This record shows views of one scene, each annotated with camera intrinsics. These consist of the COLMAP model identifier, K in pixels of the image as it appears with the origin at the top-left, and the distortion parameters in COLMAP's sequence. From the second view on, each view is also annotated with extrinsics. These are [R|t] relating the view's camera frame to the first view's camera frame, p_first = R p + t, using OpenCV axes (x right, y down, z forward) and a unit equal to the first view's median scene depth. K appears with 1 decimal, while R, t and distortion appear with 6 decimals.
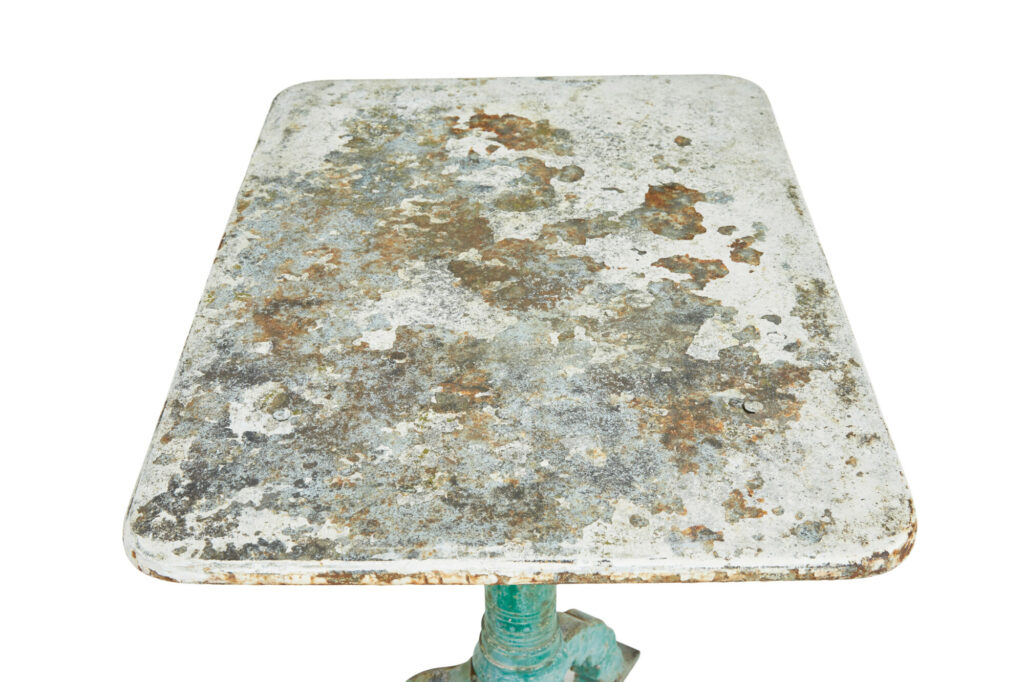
lens RADIAL K [[1357.9, 0, 509.0], [0, 1357.9, 341.1], [0, 0, 1]] dist [-0.032666, 0.000000]
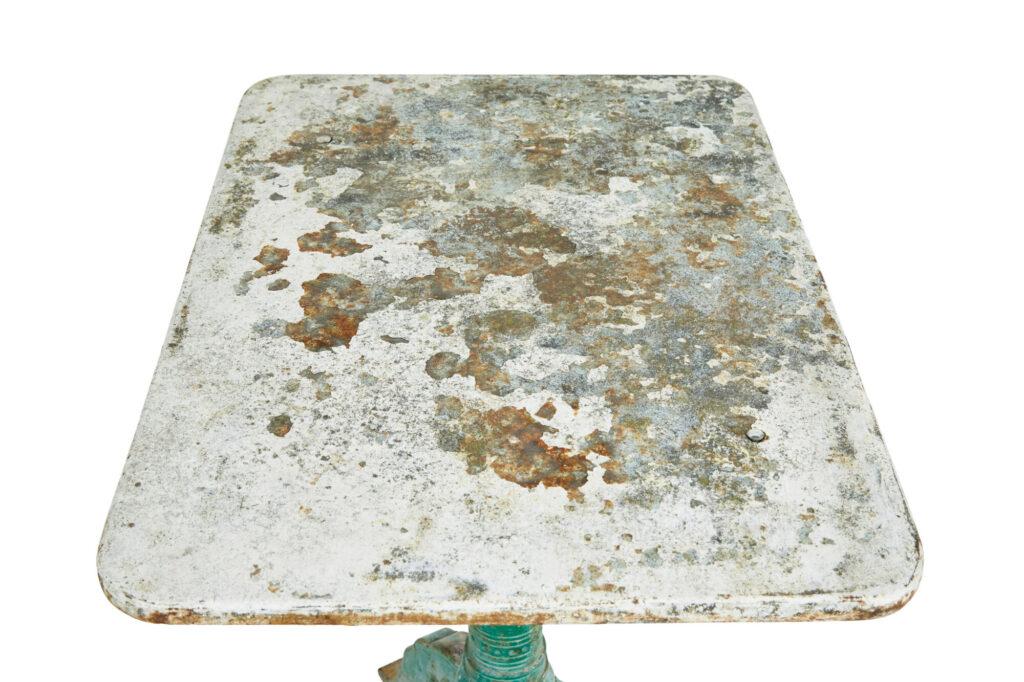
lens RADIAL K [[1357.9, 0, 515.5], [0, 1357.9, 340.8], [0, 0, 1]] dist [-0.032666, 0.000000]
pose [[-0.999526, 0.013253, -0.027797, 0.028713], [-0.021719, 0.336527, 0.941423, -0.987752], [0.021831, 0.941580, -0.336080, 1.423103]]
